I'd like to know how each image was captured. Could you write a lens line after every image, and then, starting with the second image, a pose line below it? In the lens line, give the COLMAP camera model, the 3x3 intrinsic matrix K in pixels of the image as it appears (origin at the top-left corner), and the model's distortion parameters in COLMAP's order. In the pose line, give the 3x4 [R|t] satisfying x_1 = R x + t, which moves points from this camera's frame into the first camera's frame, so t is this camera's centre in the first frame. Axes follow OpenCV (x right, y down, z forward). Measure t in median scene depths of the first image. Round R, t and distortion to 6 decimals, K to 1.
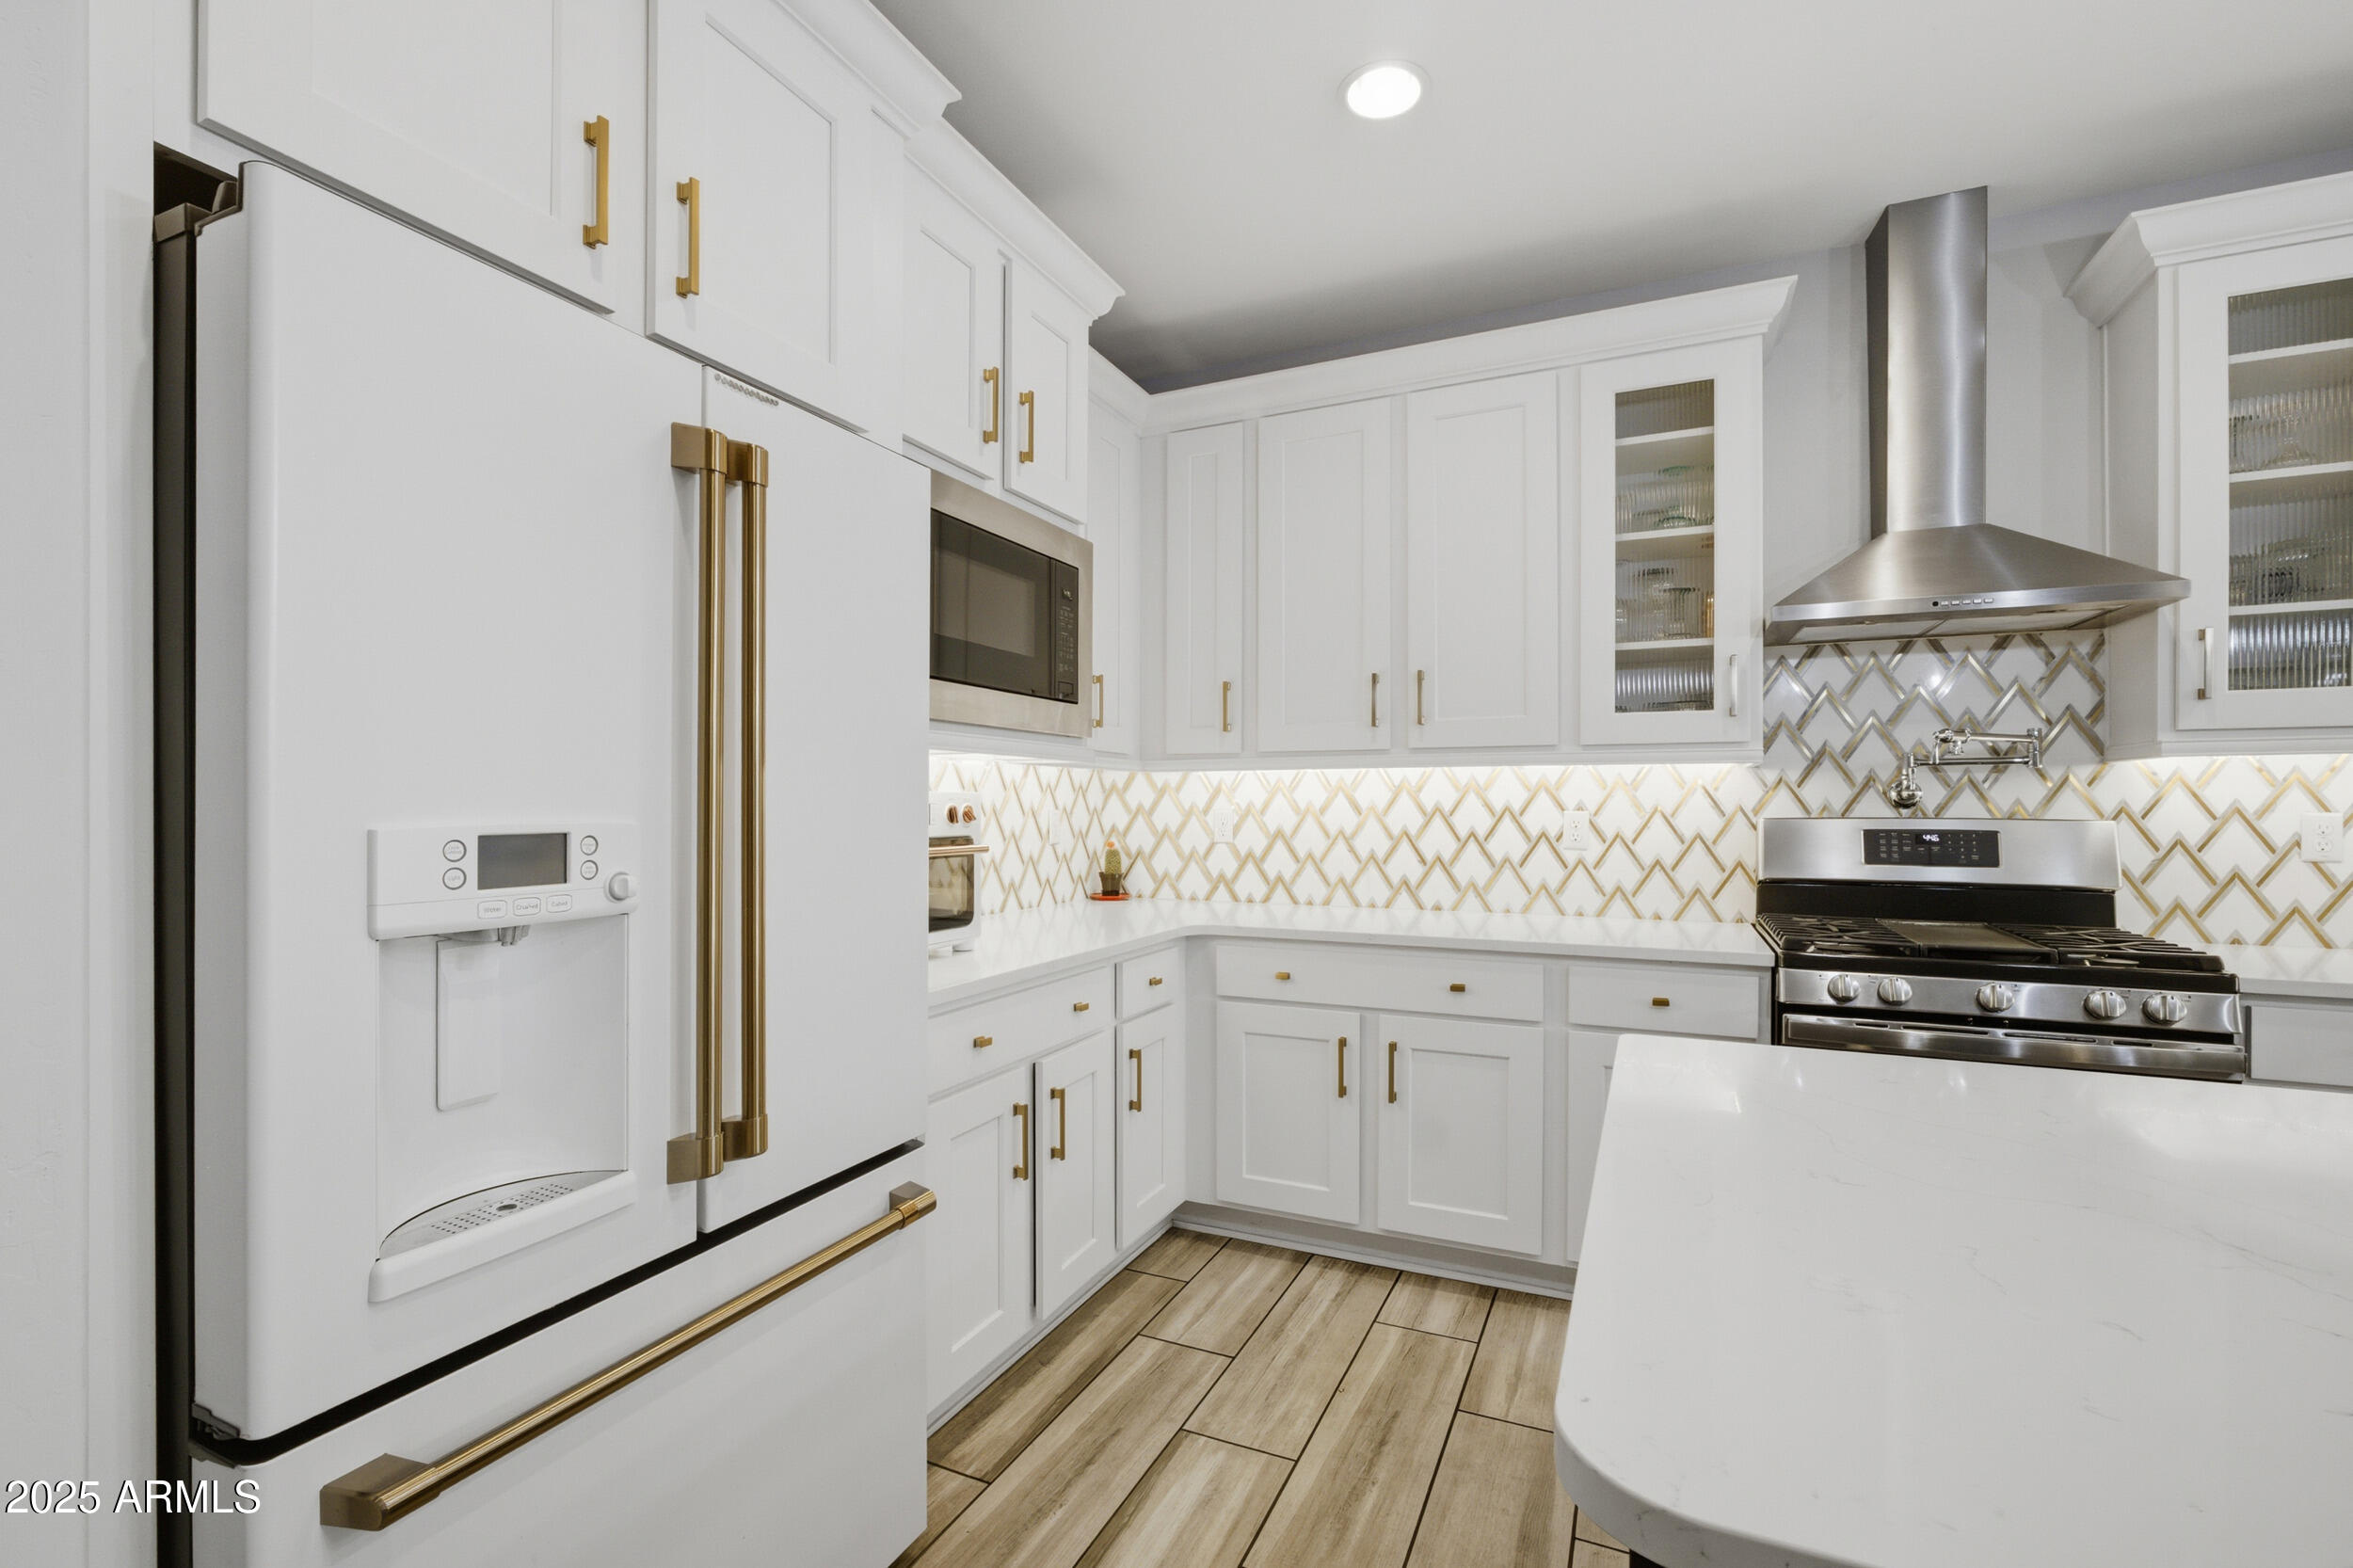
lens RADIAL K [[1028.6, 0, 1177.3], [0, 1028.6, 796.8], [0, 0, 1]] dist [-0.010195, 0.002114]
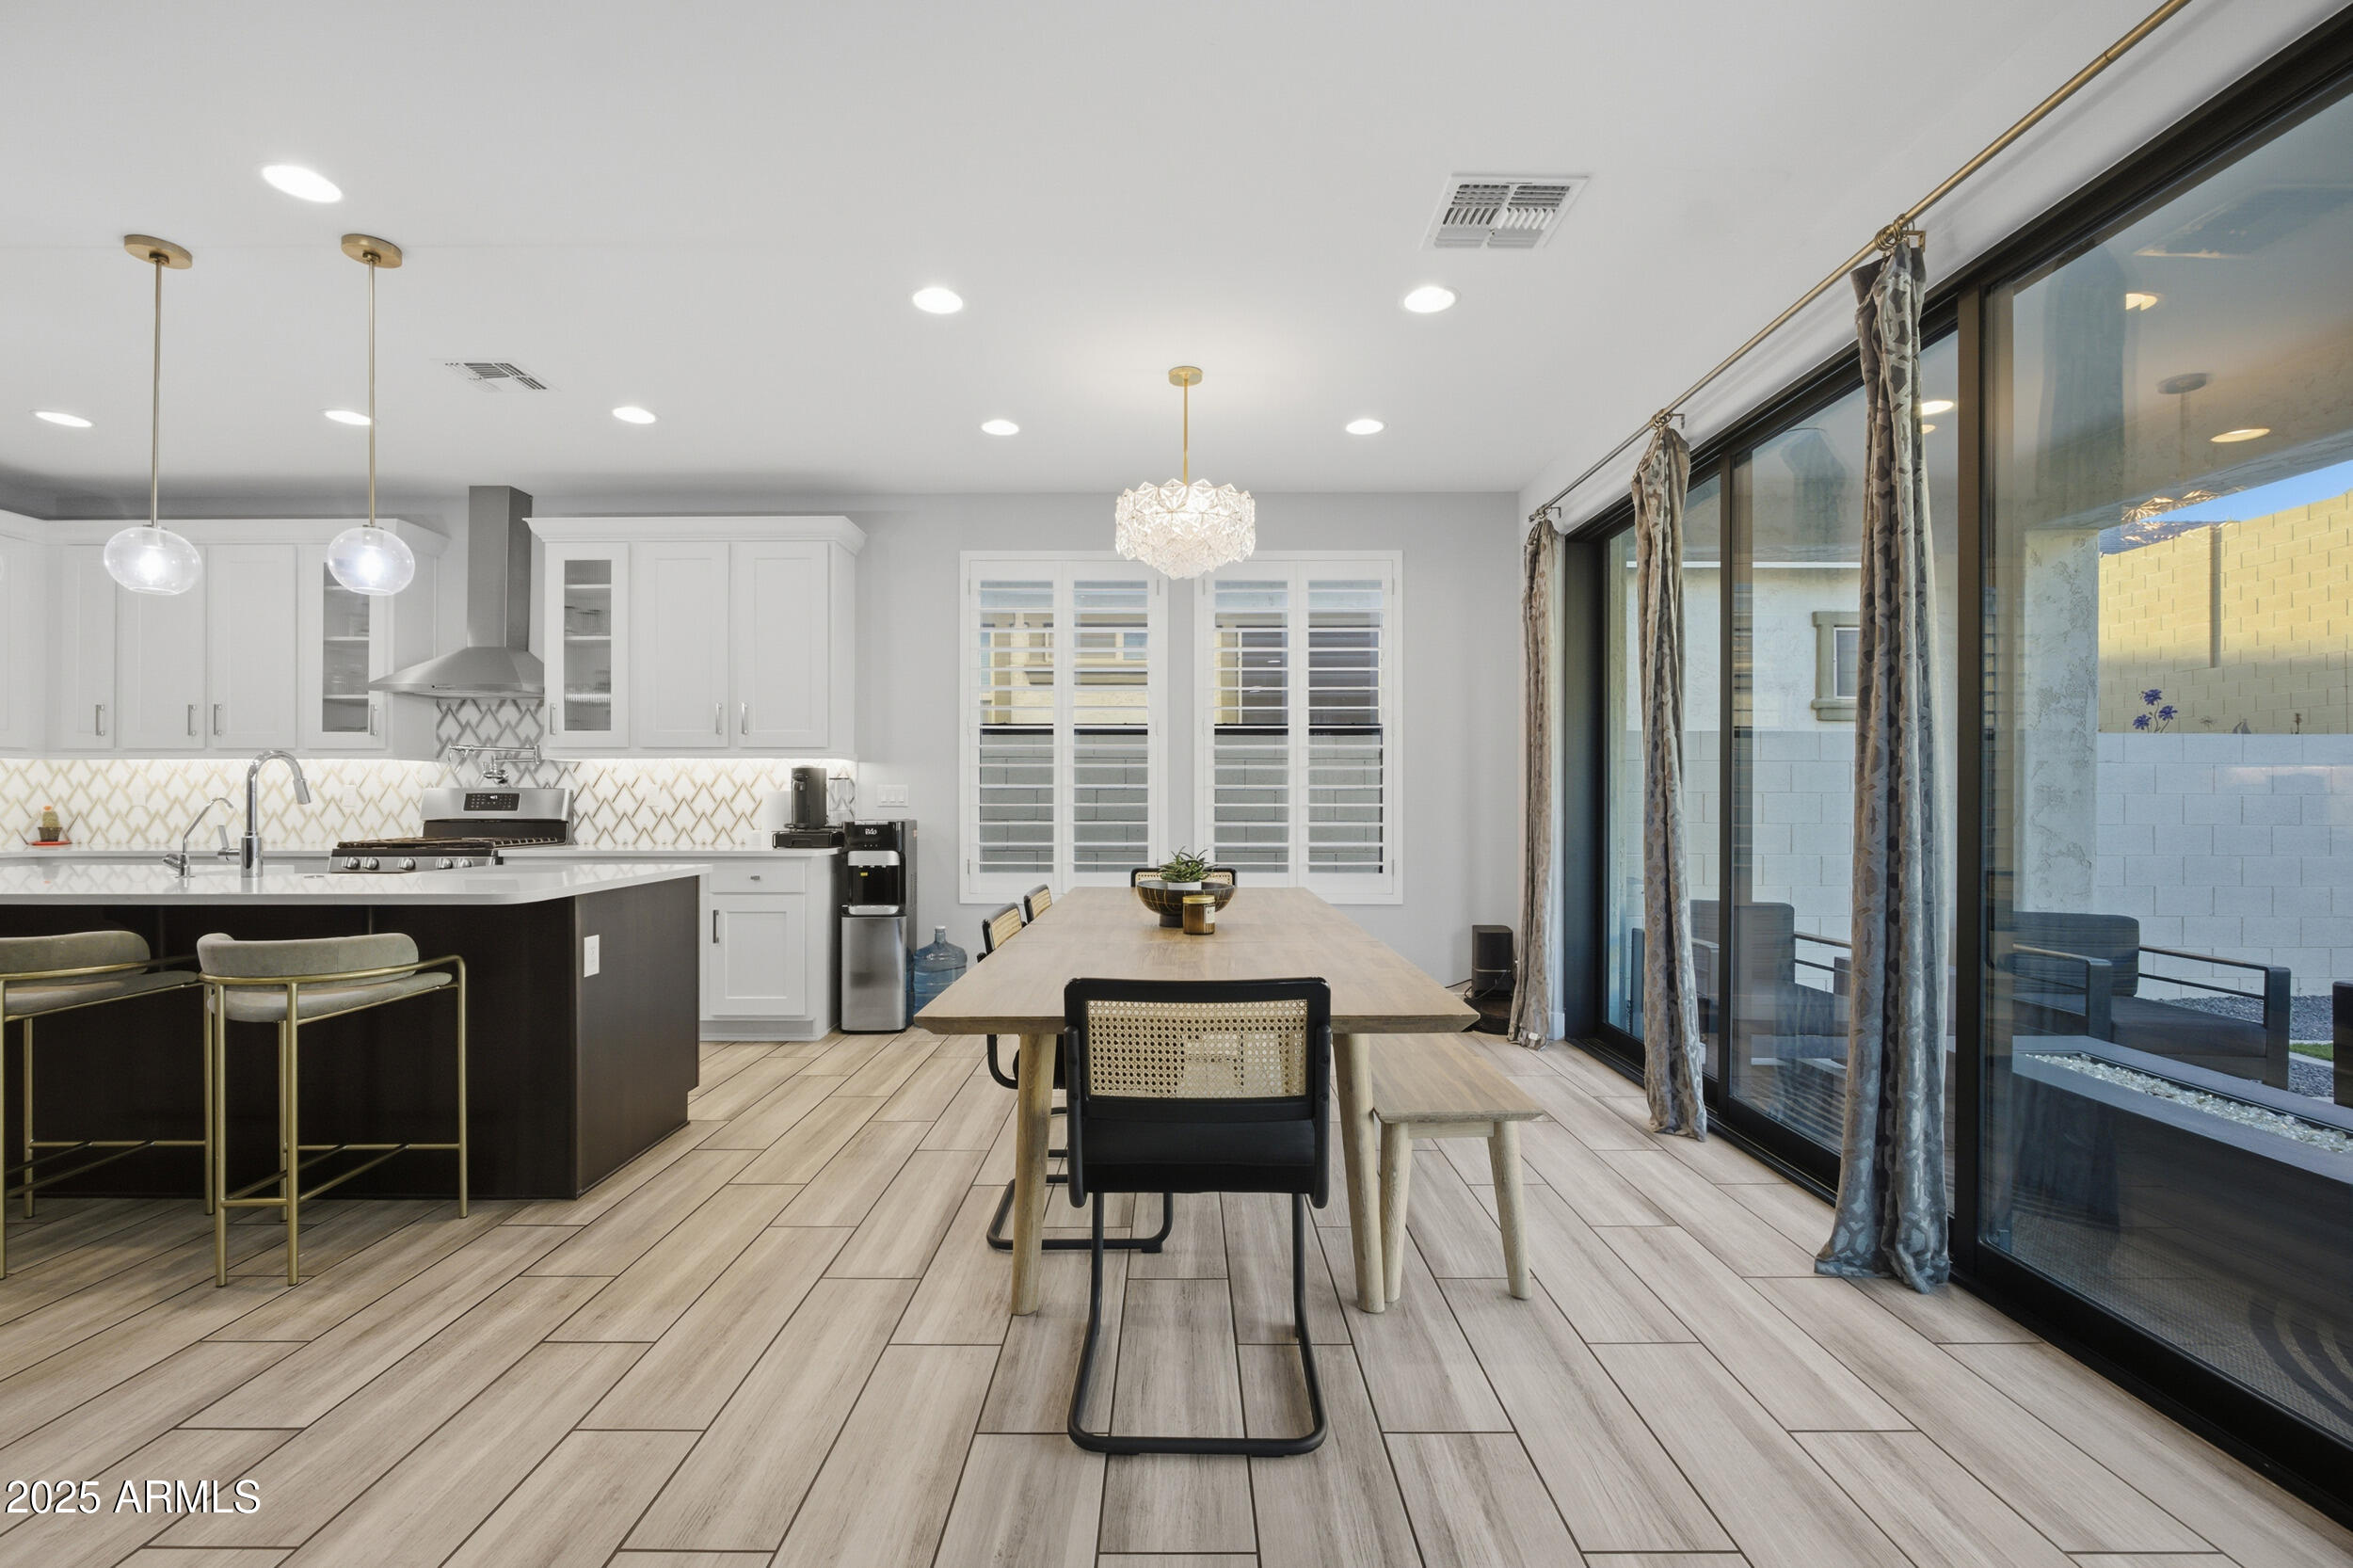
lens RADIAL K [[1028.6, 0, 1166.5], [0, 1028.6, 797.3], [0, 0, 1]] dist [-0.010195, 0.002114]
pose [[0.910601, -0.002423, 0.413279, 0.901365], [-0.002645, 0.999928, 0.011689, 0.010478], [-0.413277, -0.011737, 0.910530, -1.137326]]
